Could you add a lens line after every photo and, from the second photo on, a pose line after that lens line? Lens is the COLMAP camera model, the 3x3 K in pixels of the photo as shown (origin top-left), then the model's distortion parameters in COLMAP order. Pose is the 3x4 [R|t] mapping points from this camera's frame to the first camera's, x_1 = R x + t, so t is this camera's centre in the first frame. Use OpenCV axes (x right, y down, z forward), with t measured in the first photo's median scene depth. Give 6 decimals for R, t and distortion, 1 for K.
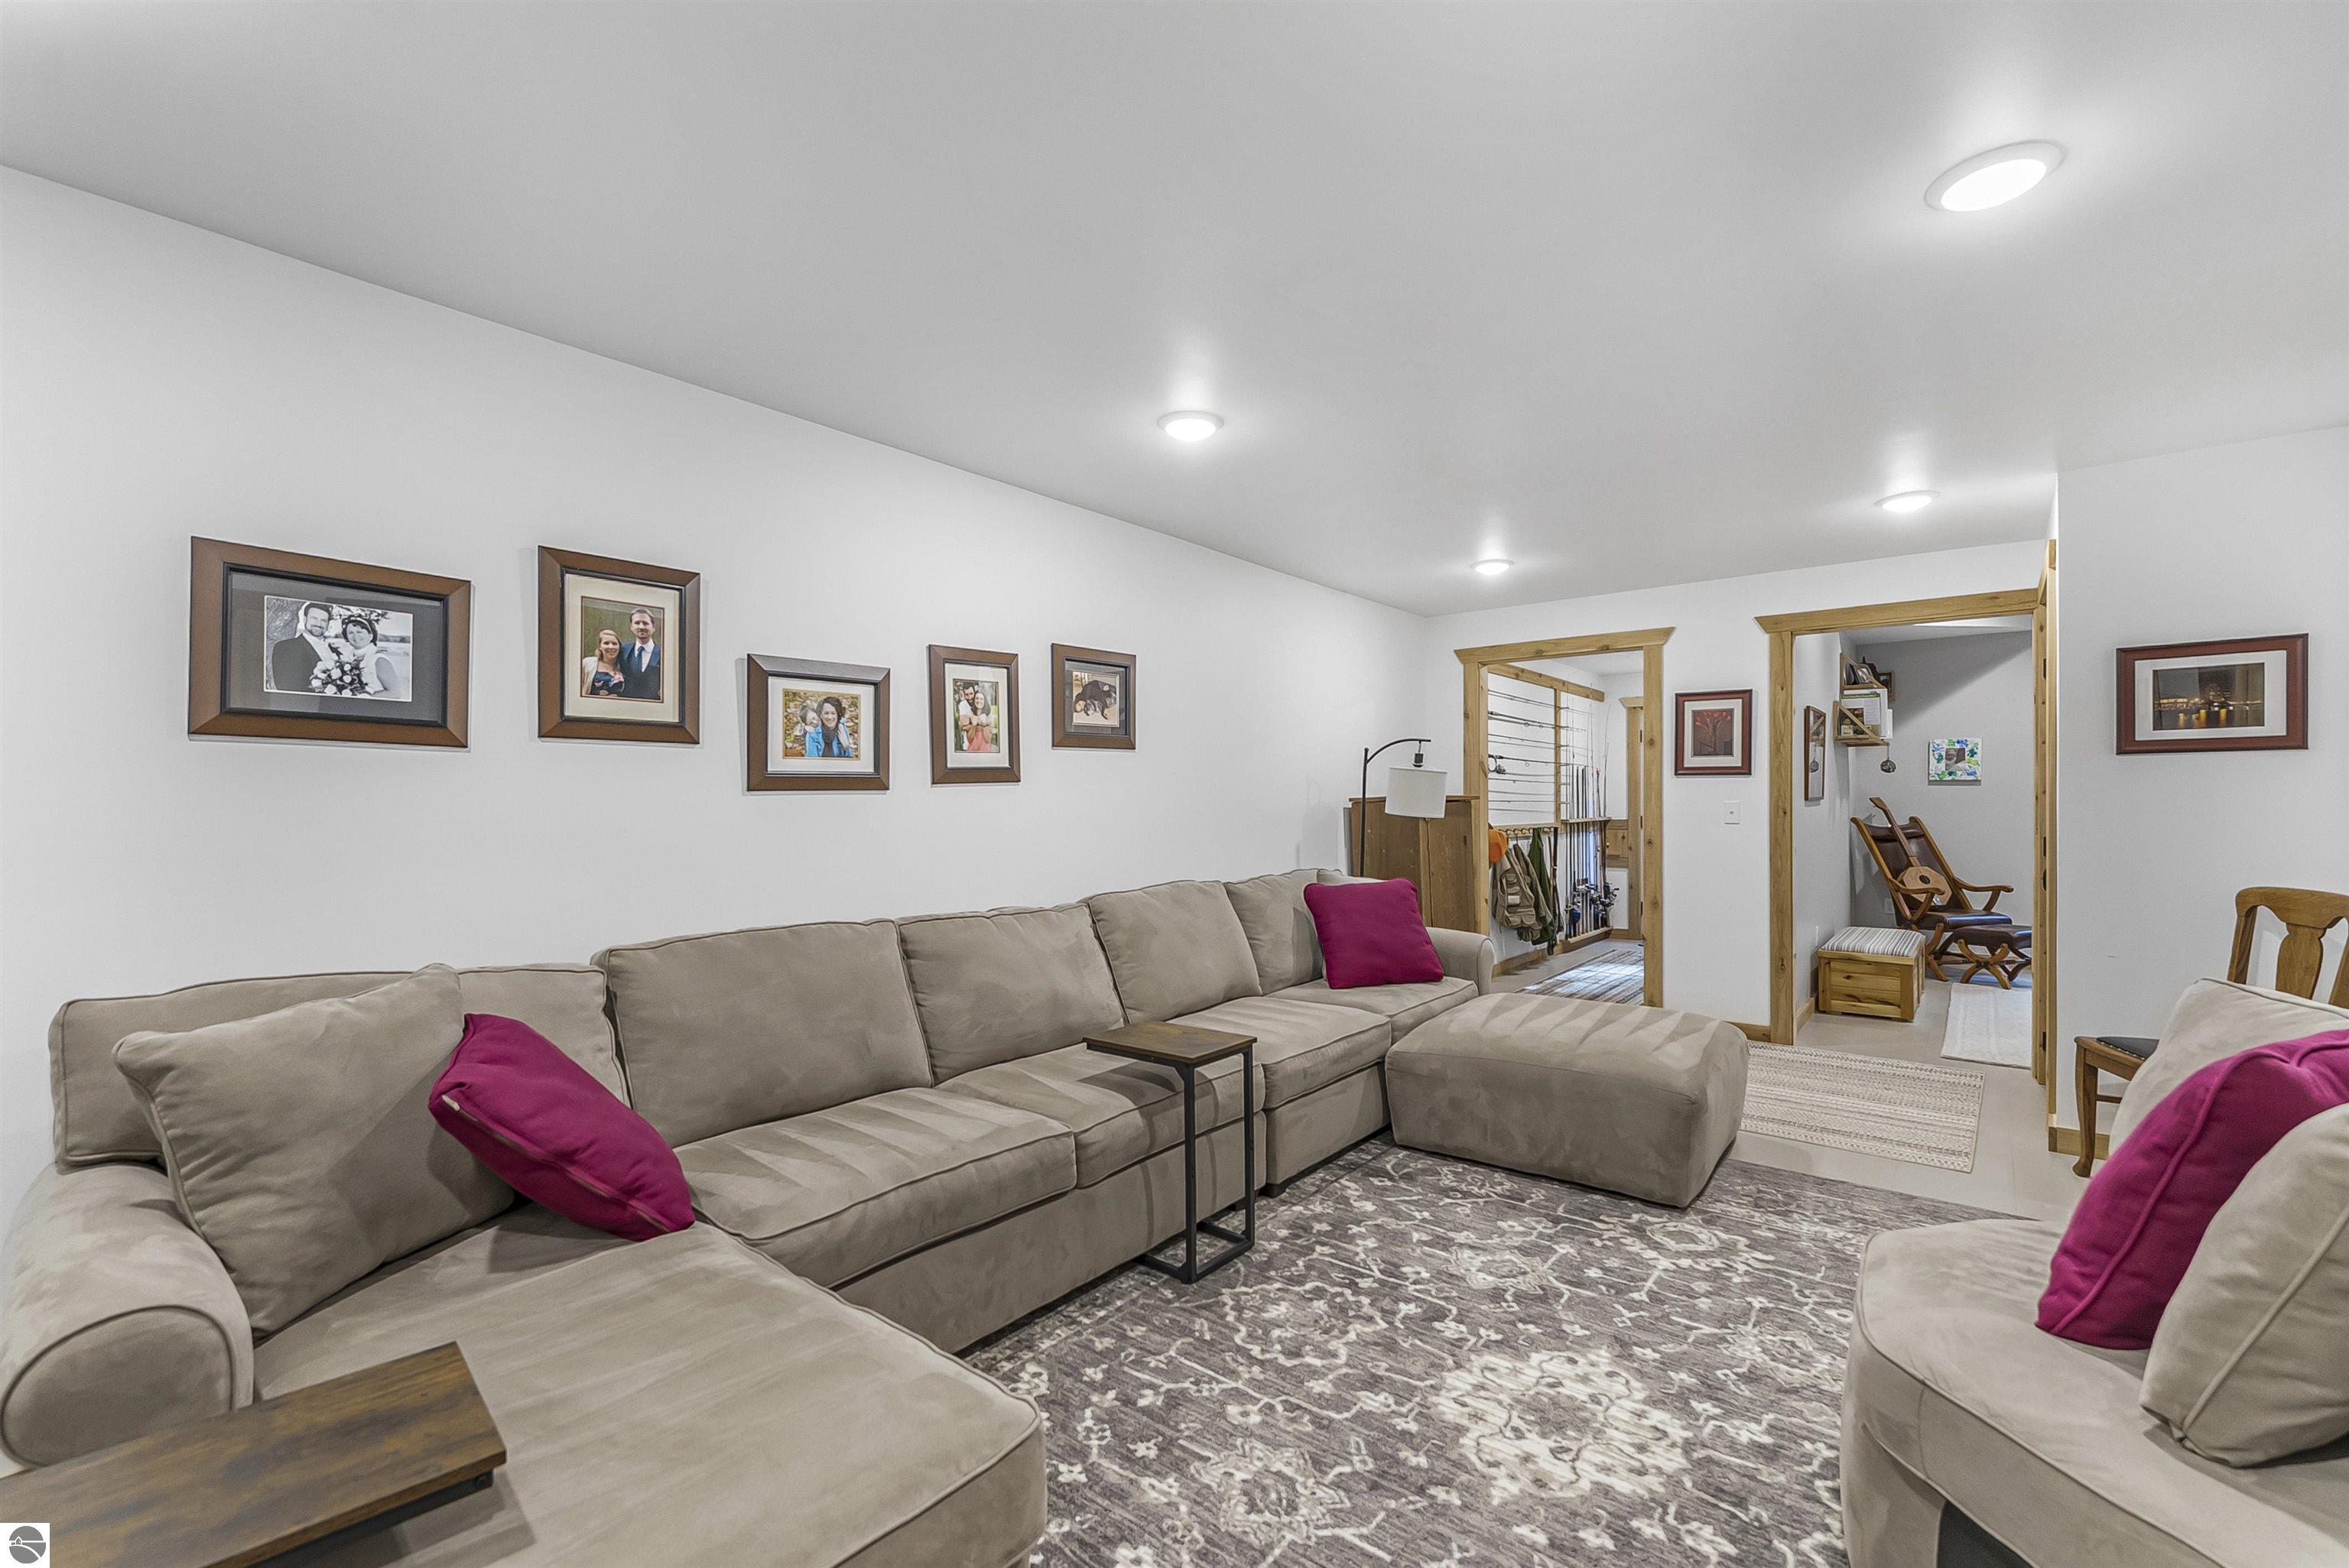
lens RADIAL K [[989.4, 0, 1189.9], [0, 989.4, 795.7], [0, 0, 1]] dist [-0.000986, -0.001287]
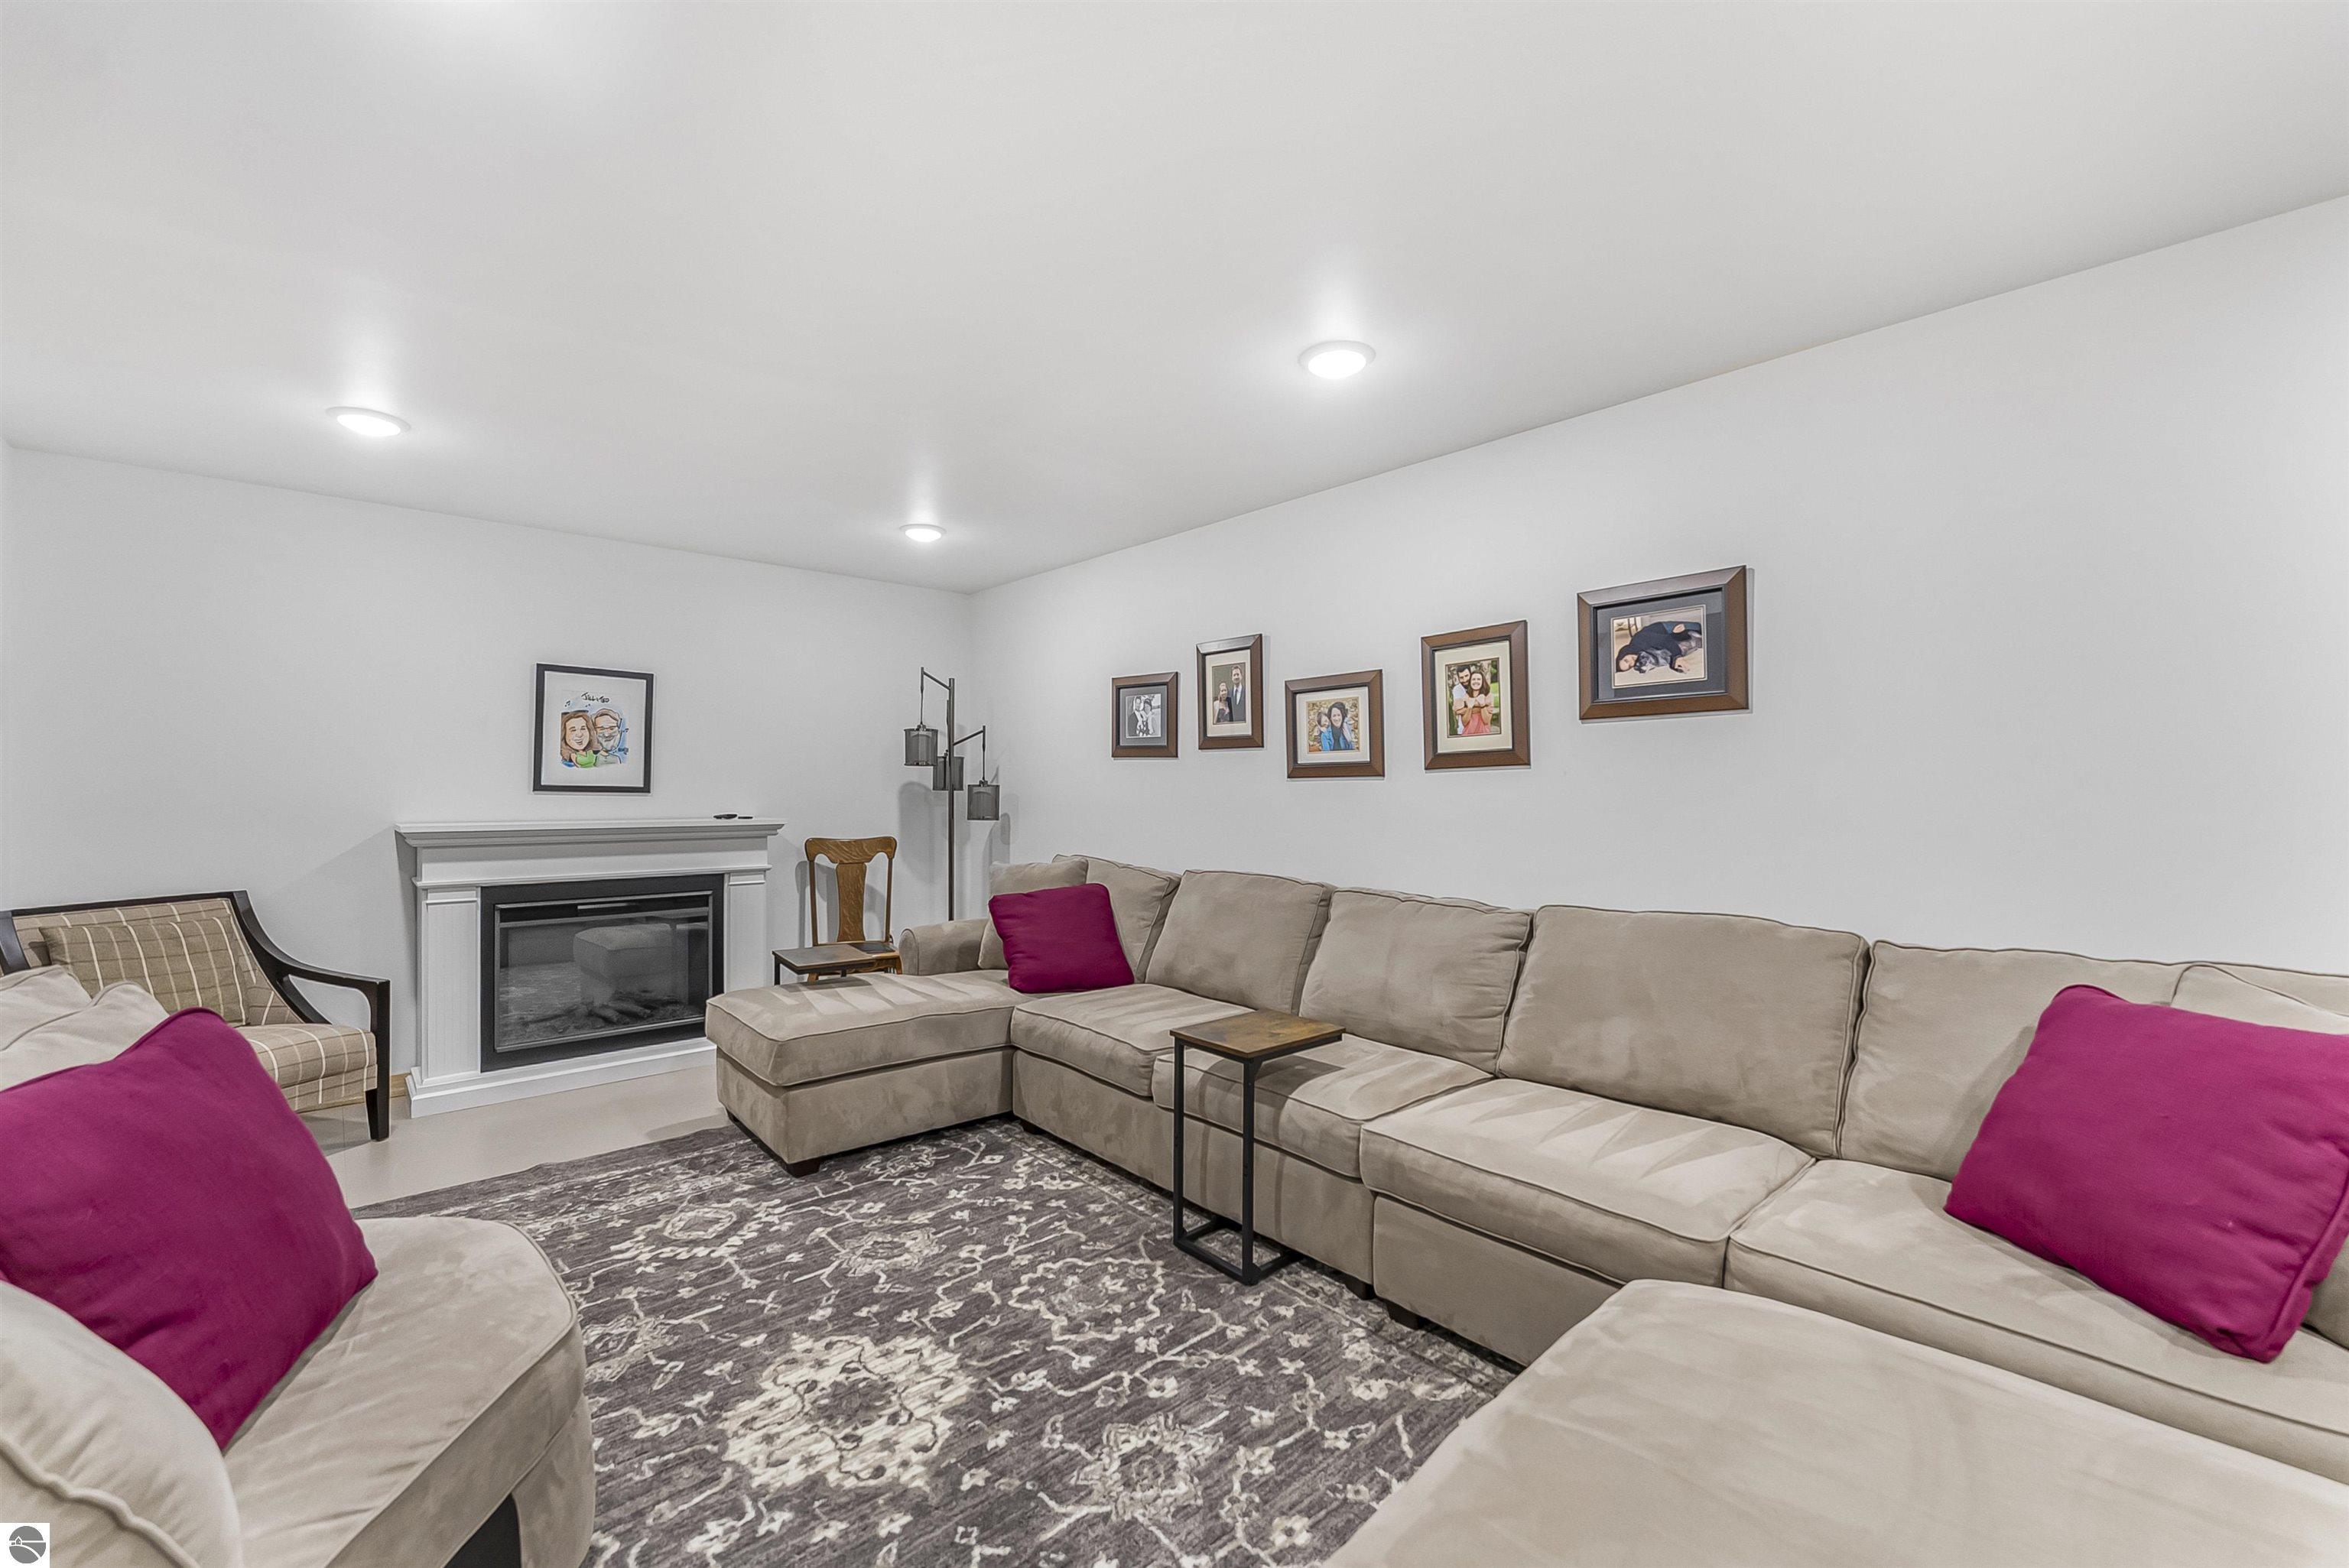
lens RADIAL K [[957.7, 0, 1188.3], [0, 957.7, 775.1], [0, 0, 1]] dist [-0.007493, 0.001292]
pose [[-0.153960, -0.007102, -0.988052, 1.029256], [0.003853, 0.999962, -0.007788, 0.000848], [0.988070, -0.005006, -0.153927, 1.198571]]
